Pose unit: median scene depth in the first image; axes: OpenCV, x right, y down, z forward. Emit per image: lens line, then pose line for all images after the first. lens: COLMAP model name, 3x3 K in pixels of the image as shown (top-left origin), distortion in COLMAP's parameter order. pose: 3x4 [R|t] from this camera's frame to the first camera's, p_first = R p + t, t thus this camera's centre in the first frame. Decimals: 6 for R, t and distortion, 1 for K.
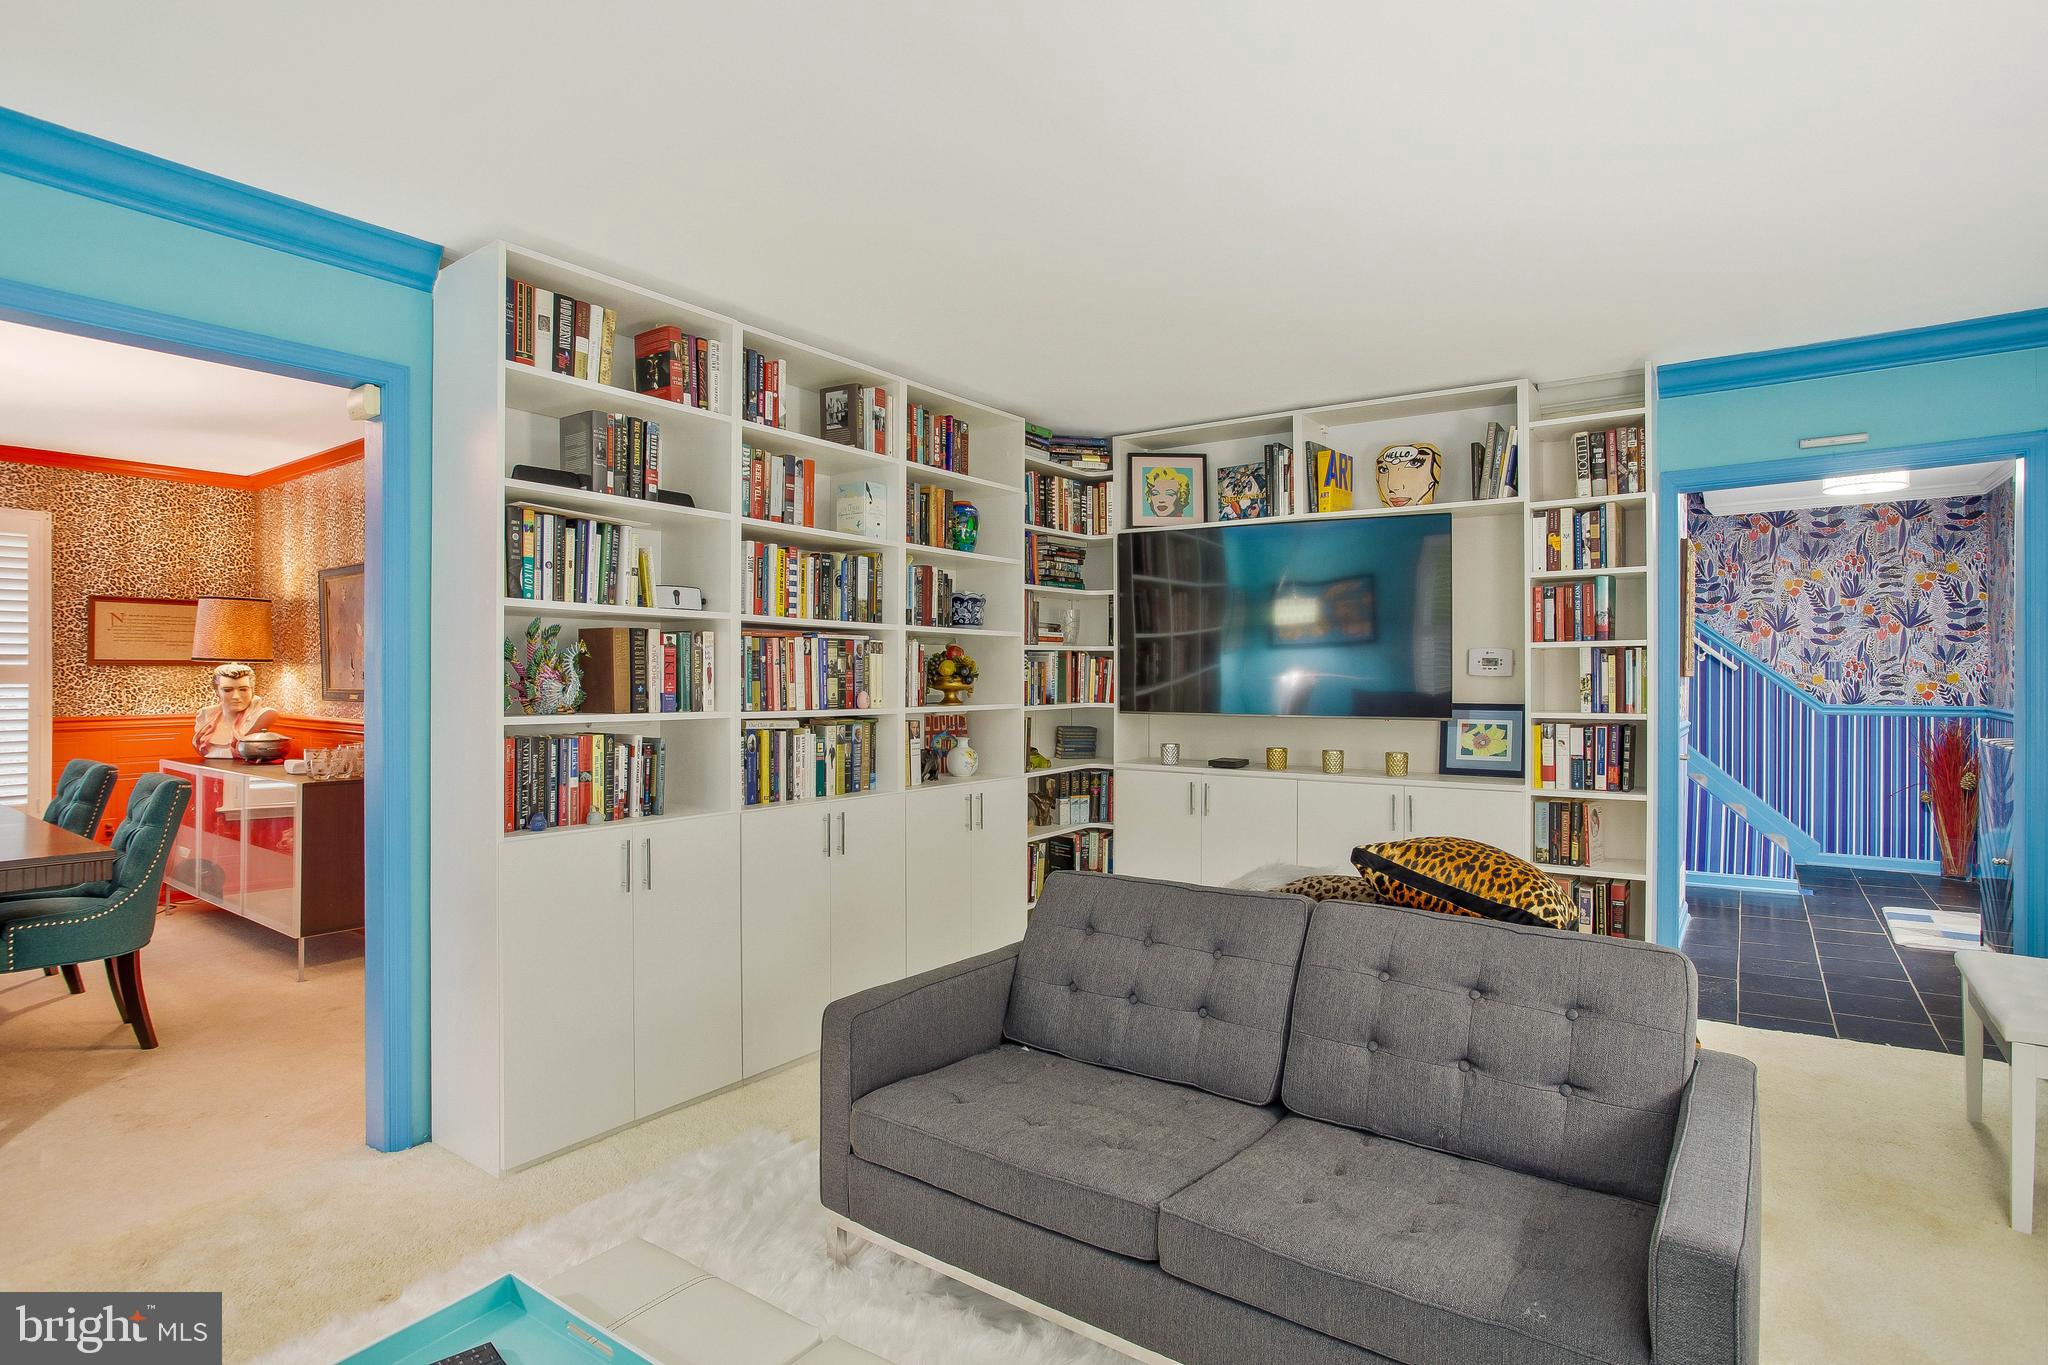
lens RADIAL K [[1050.6, 0, 1039.3], [0, 1050.6, 669.2], [0, 0, 1]] dist [-0.025210, 0.012892]
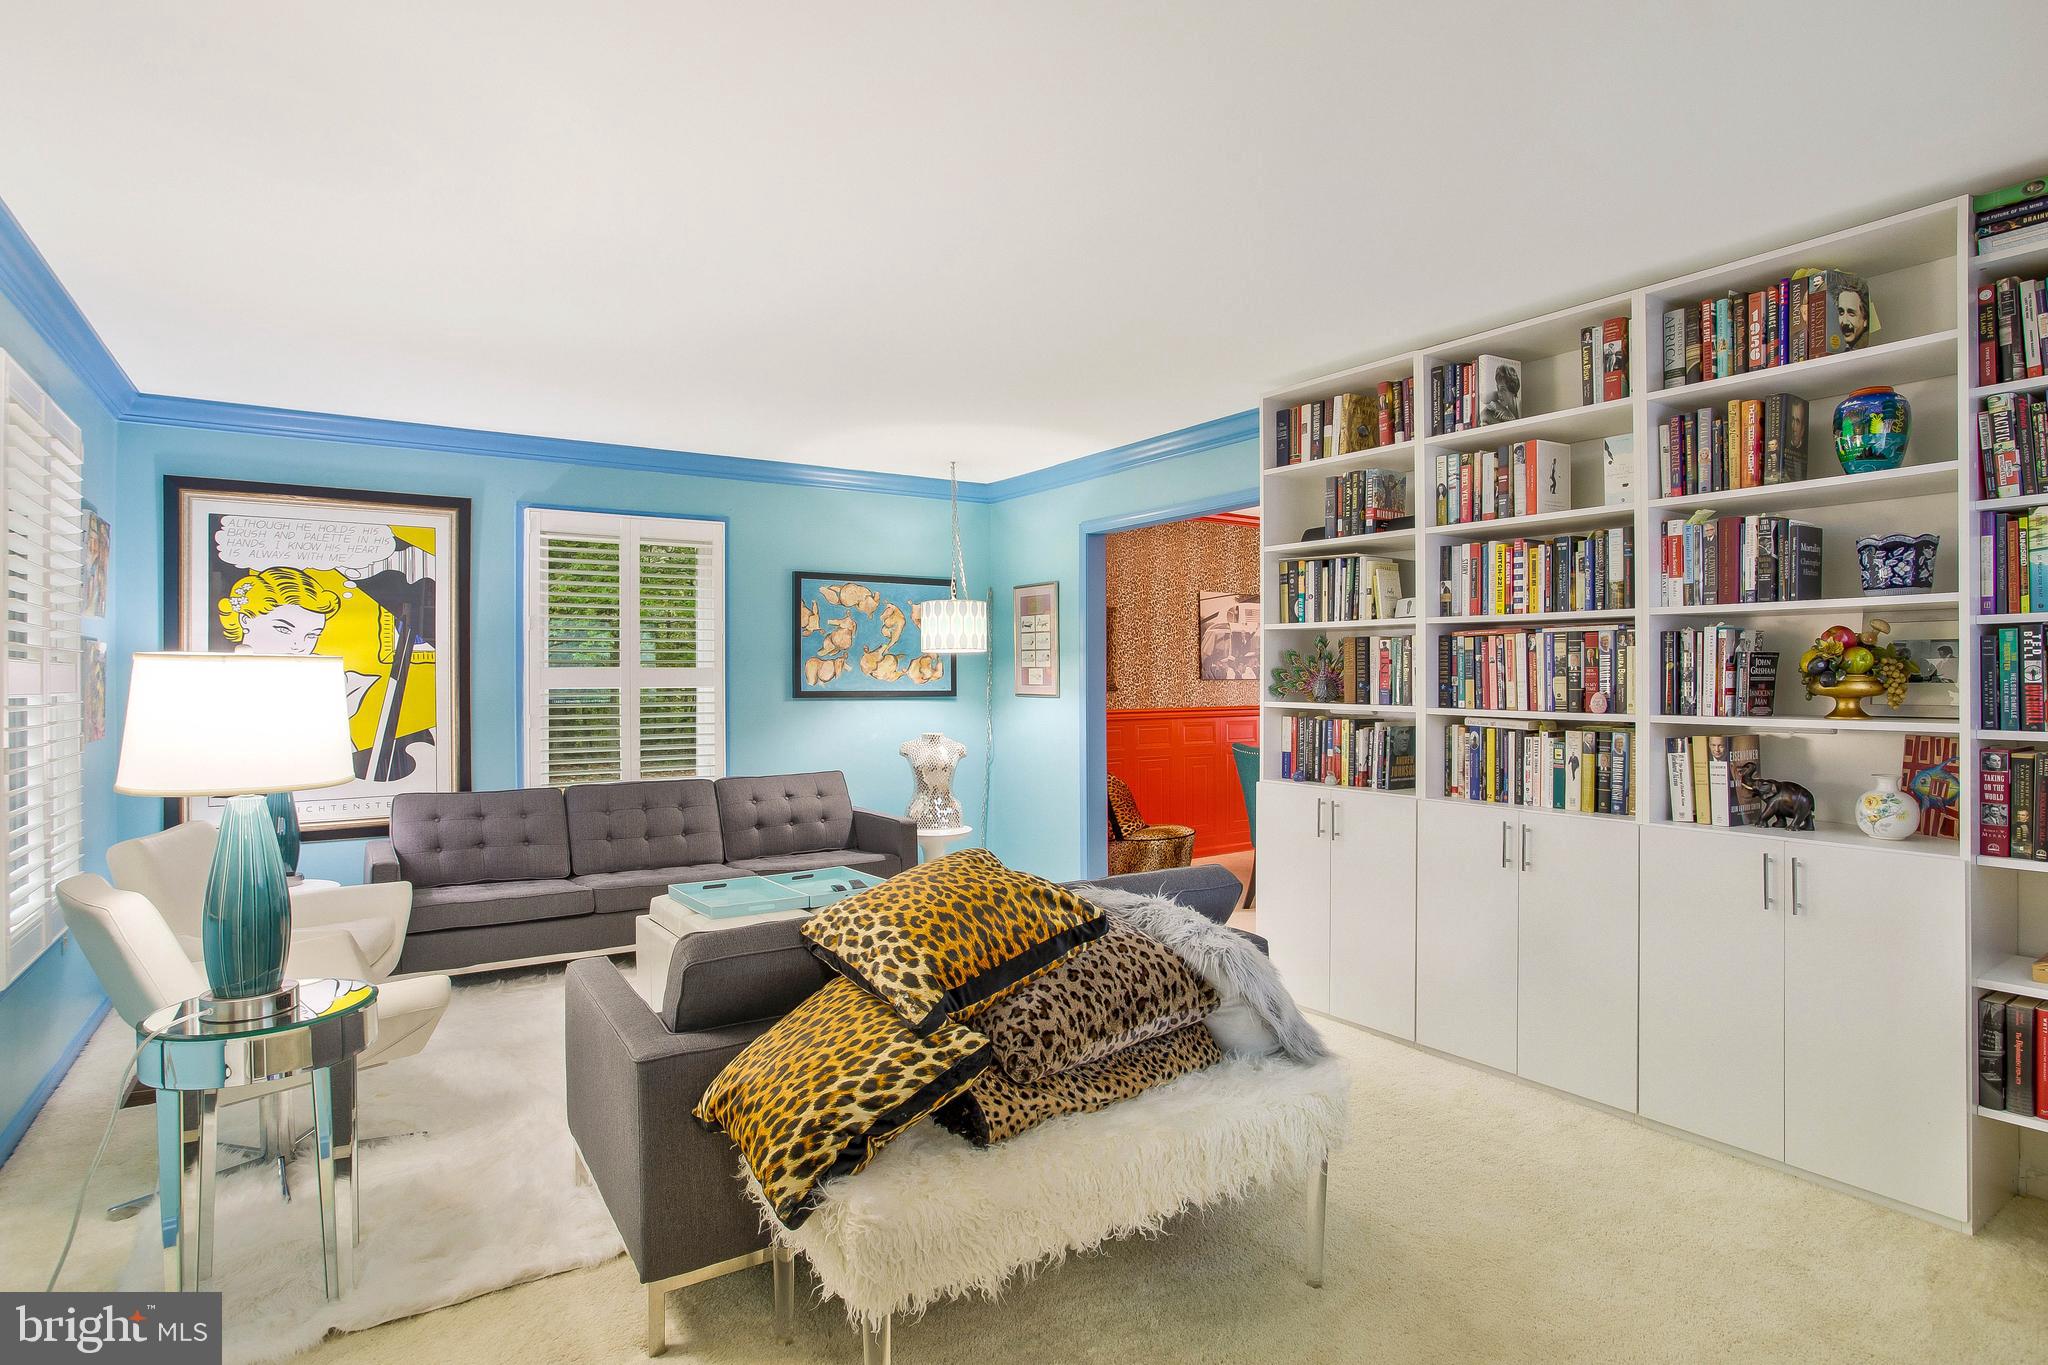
lens RADIAL K [[1050.6, 0, 1024.4], [0, 1050.6, 677.2], [0, 0, 1]] dist [-0.025210, 0.012892]
pose [[-0.333496, 0.002304, -0.942749, 0.653382], [0.009064, 0.999959, -0.000763, 0.004385], [0.942708, -0.008800, -0.333503, 0.721387]]
